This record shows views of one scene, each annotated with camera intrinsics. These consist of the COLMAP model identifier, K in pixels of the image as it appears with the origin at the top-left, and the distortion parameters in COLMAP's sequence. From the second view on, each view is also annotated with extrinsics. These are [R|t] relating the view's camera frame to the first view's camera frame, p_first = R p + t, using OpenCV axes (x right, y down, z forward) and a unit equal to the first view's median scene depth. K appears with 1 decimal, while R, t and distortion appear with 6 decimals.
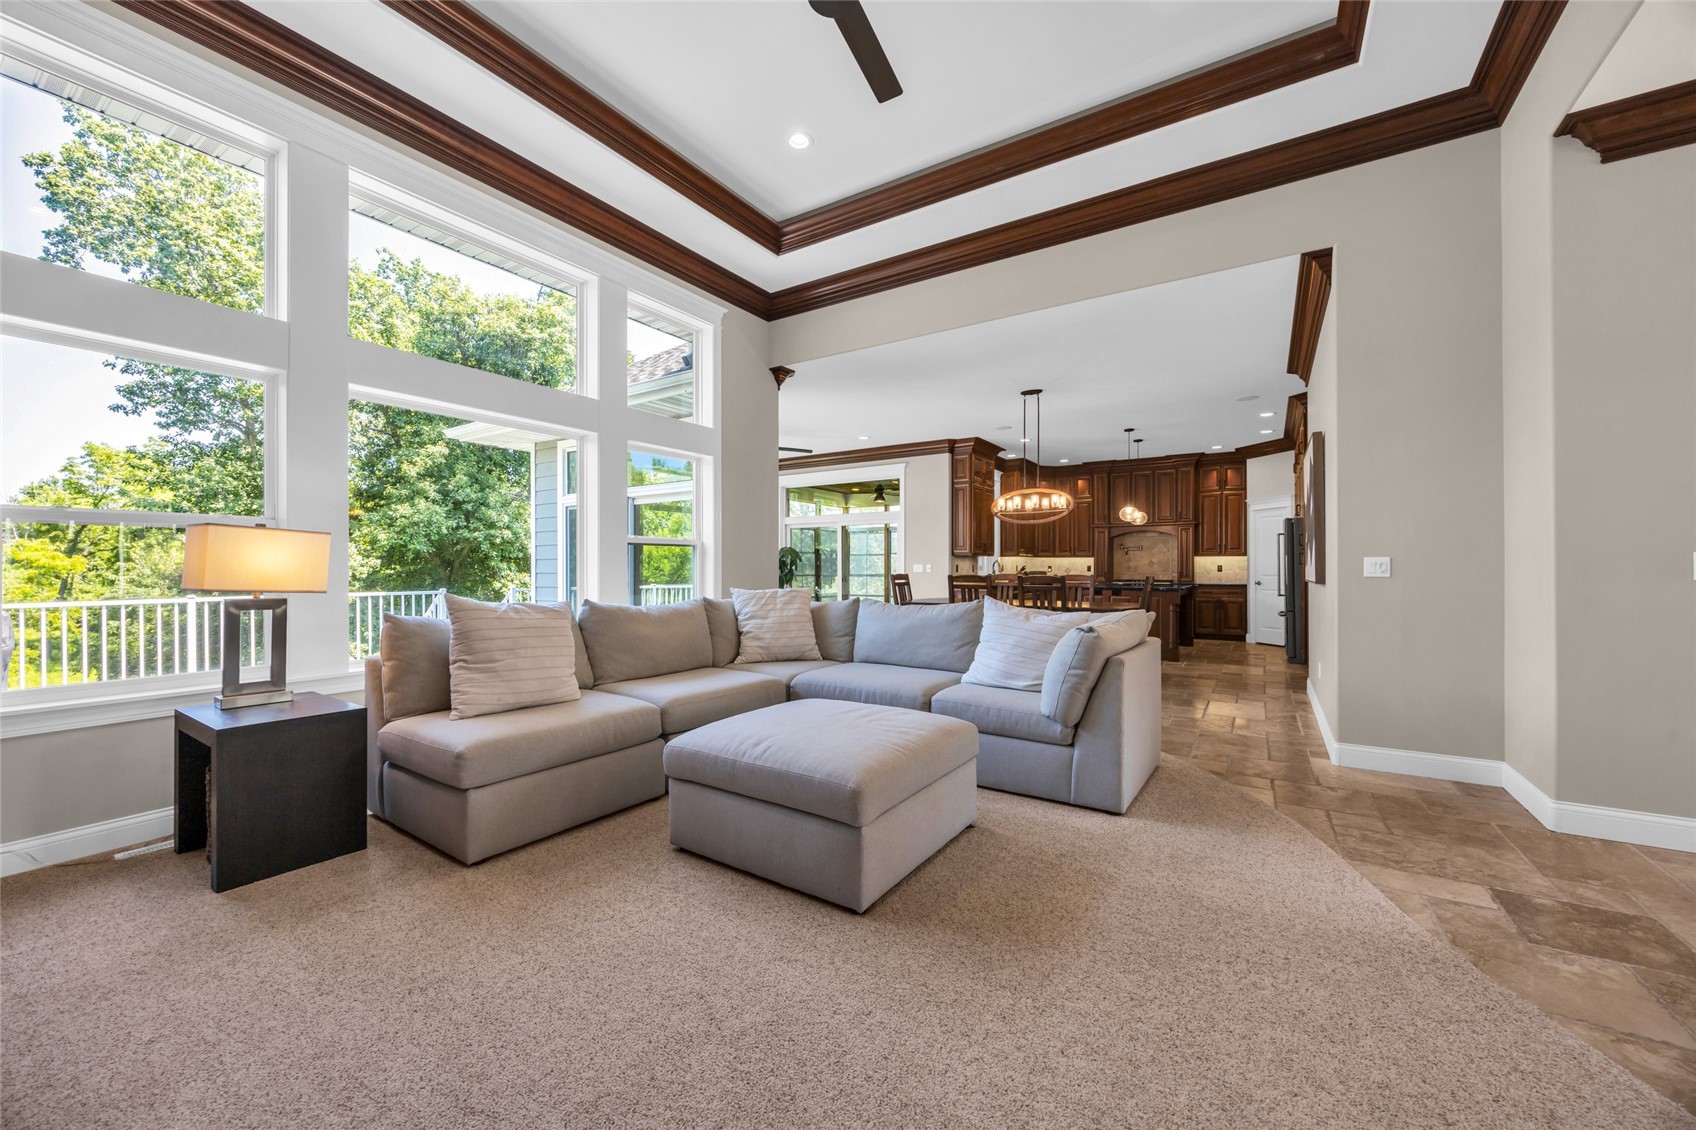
lens RADIAL K [[646.3, 0, 846.3], [0, 646.3, 573.7], [0, 0, 1]] dist [-0.009358, 0.005825]
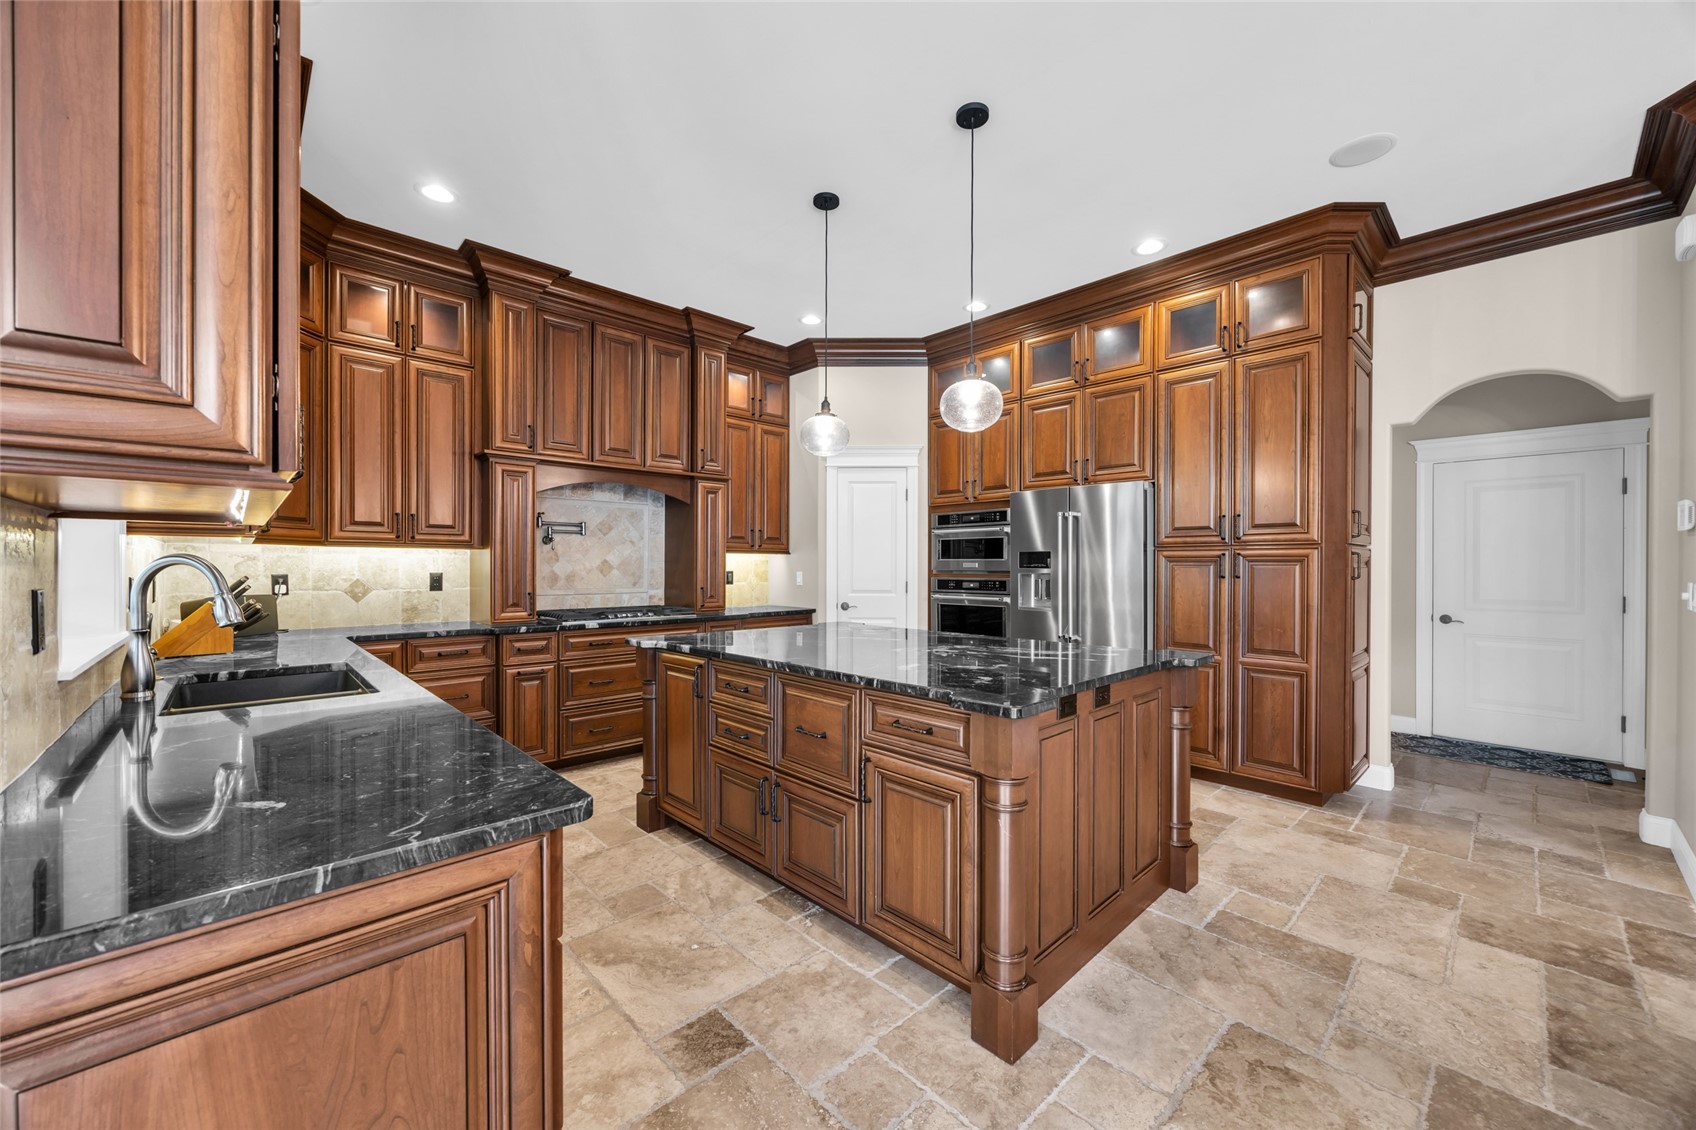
lens RADIAL K [[651.7, 0, 847.4], [0, 651.7, 559.8], [0, 0, 1]] dist [0.000198, 0.000186]
pose [[0.222963, 0.005358, 0.974812, 0.109381], [0.004958, 0.999966, -0.006630, -0.018024], [-0.974814, 0.006311, 0.222929, 0.802874]]
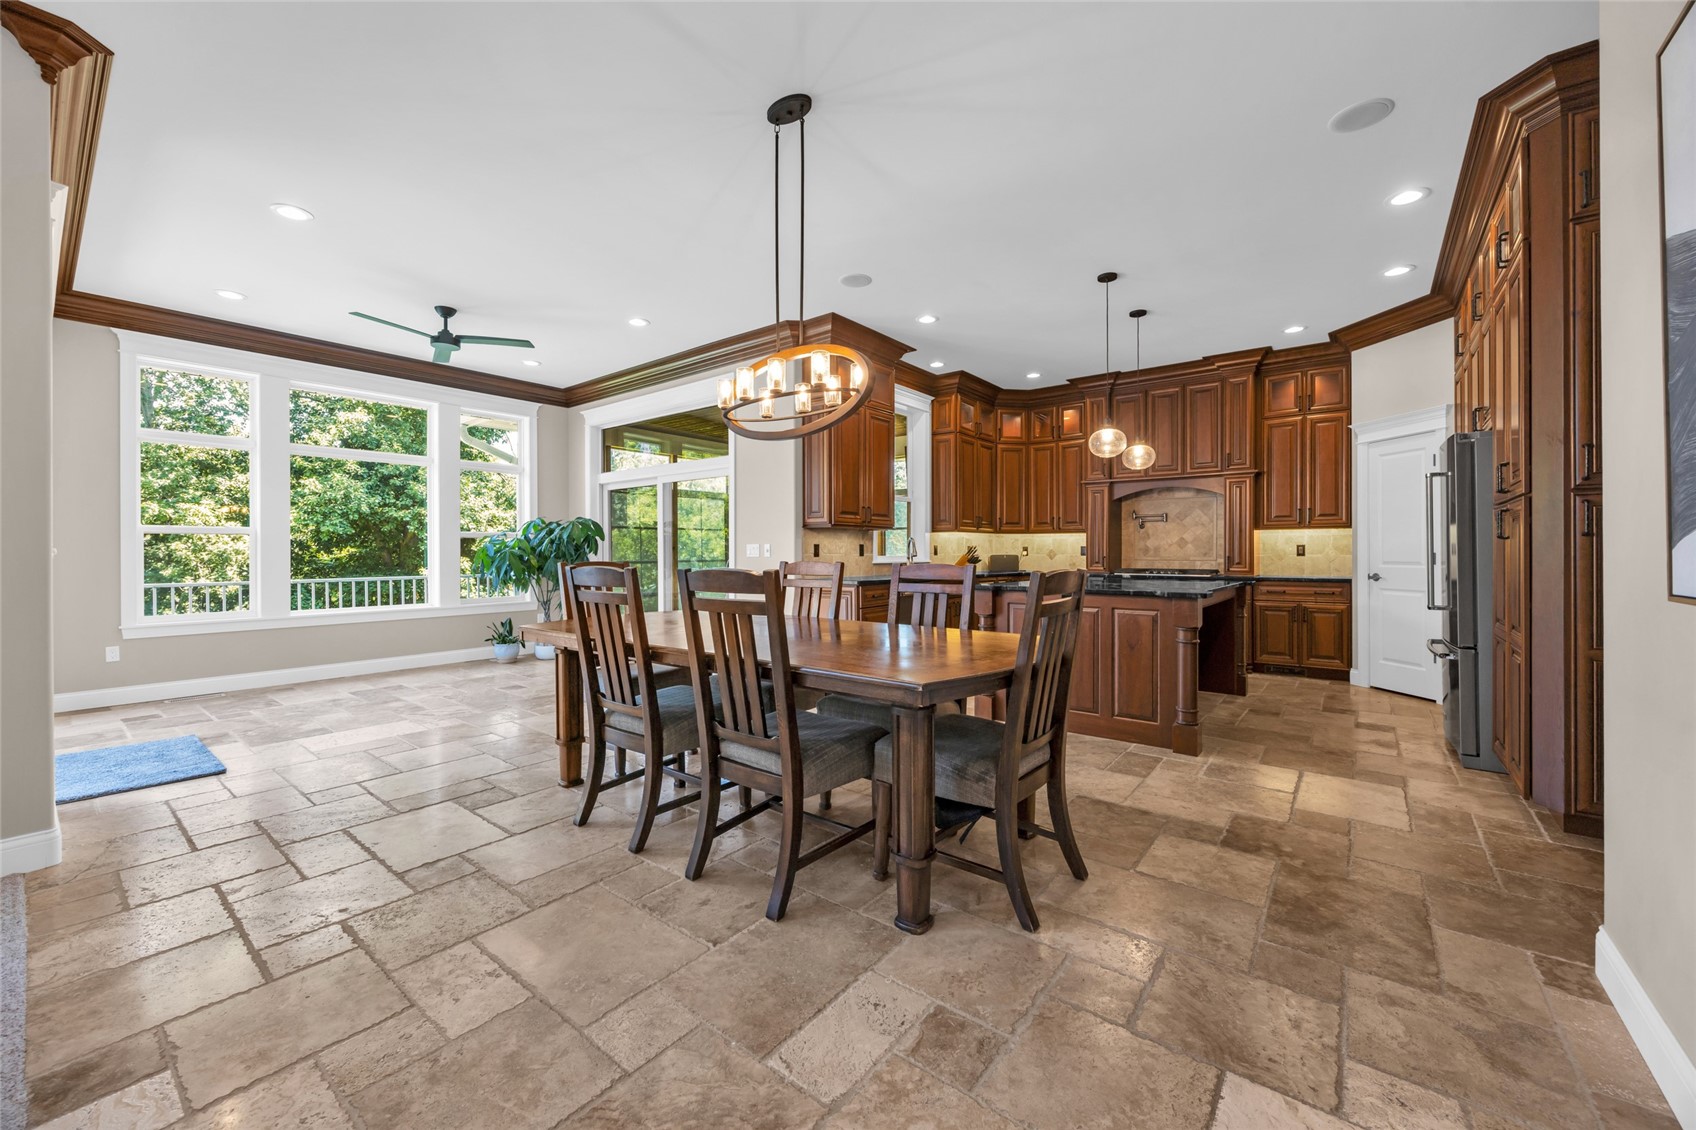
lens RADIAL K [[651.7, 0, 847.4], [0, 651.7, 559.8], [0, 0, 1]] dist [0.000198, 0.000186]
pose [[0.995633, 0.000519, -0.093355, 0.227084], [-0.000257, 0.999996, 0.002822, -0.001146], [0.093356, -0.002786, 0.995629, 0.376657]]
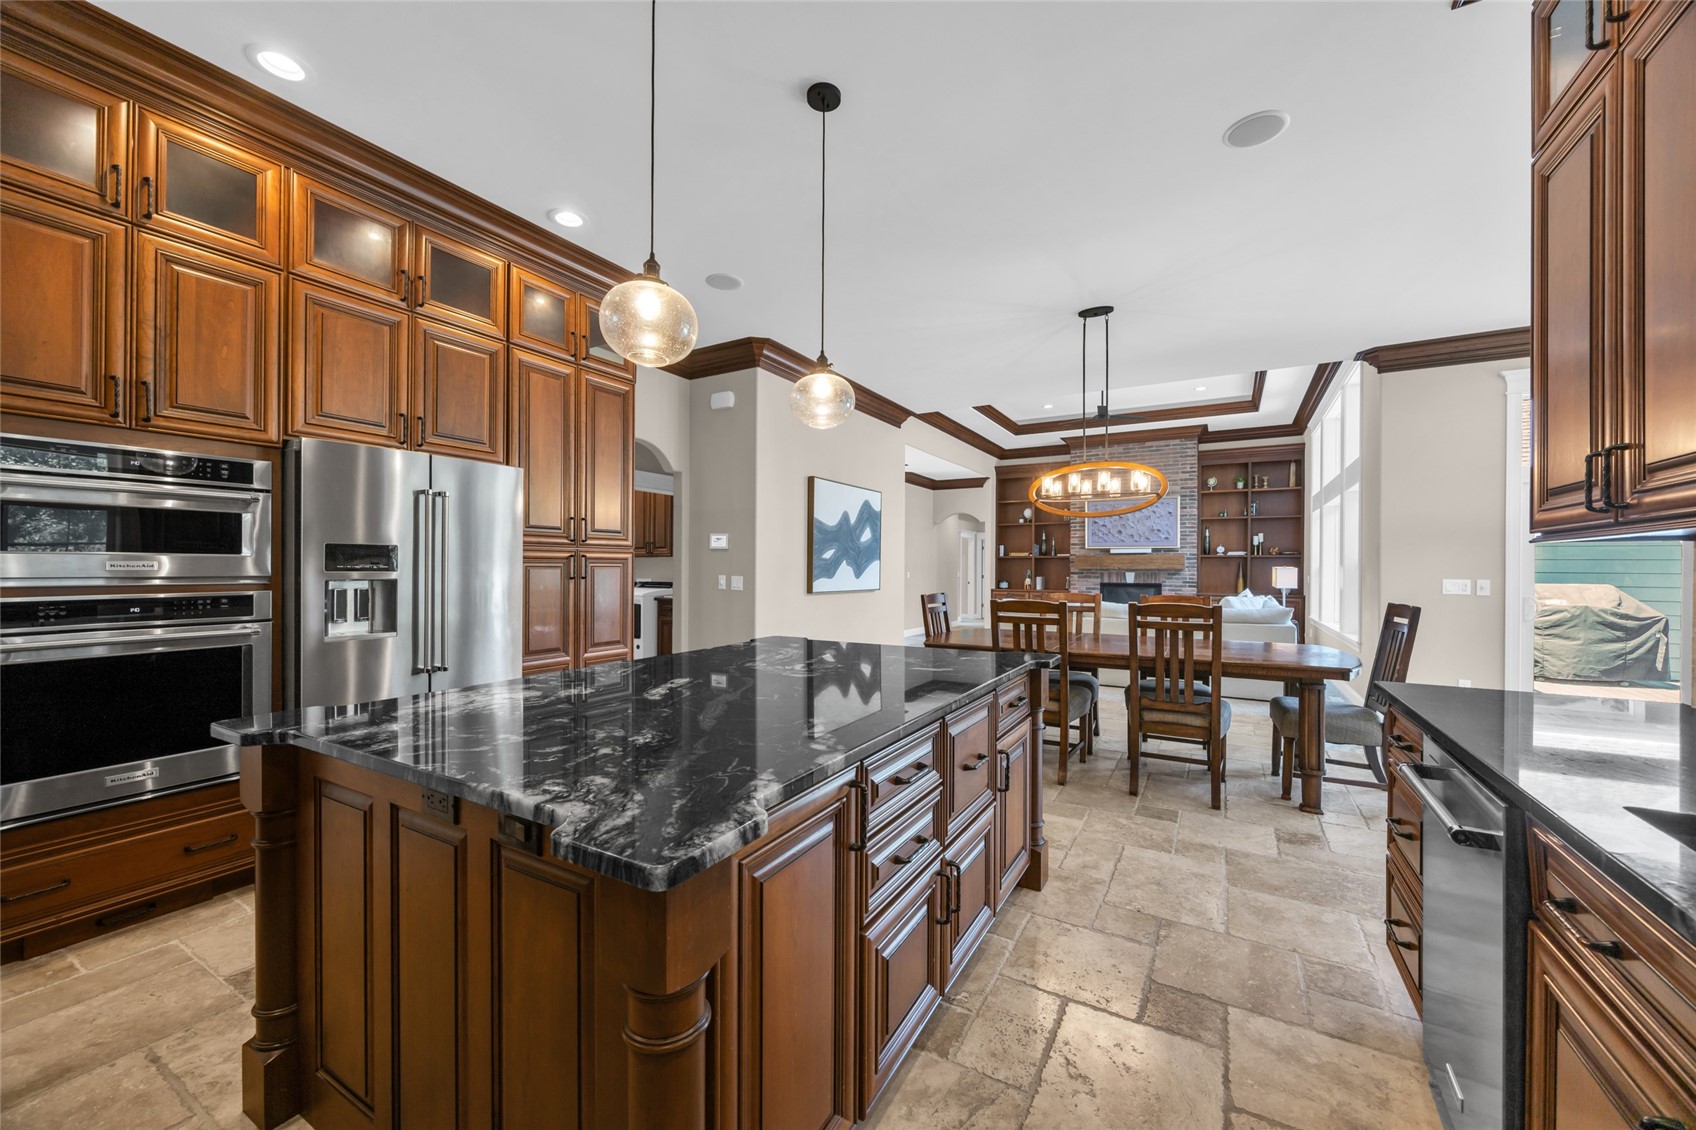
lens RADIAL K [[651.7, 0, 847.4], [0, 651.7, 559.8], [0, 0, 1]] dist [0.000198, 0.000186]
pose [[-0.998608, -0.006005, -0.052409, 0.370480], [-0.005785, 0.999974, -0.004343, -0.019441], [0.052433, -0.004033, -0.998616, 1.047524]]
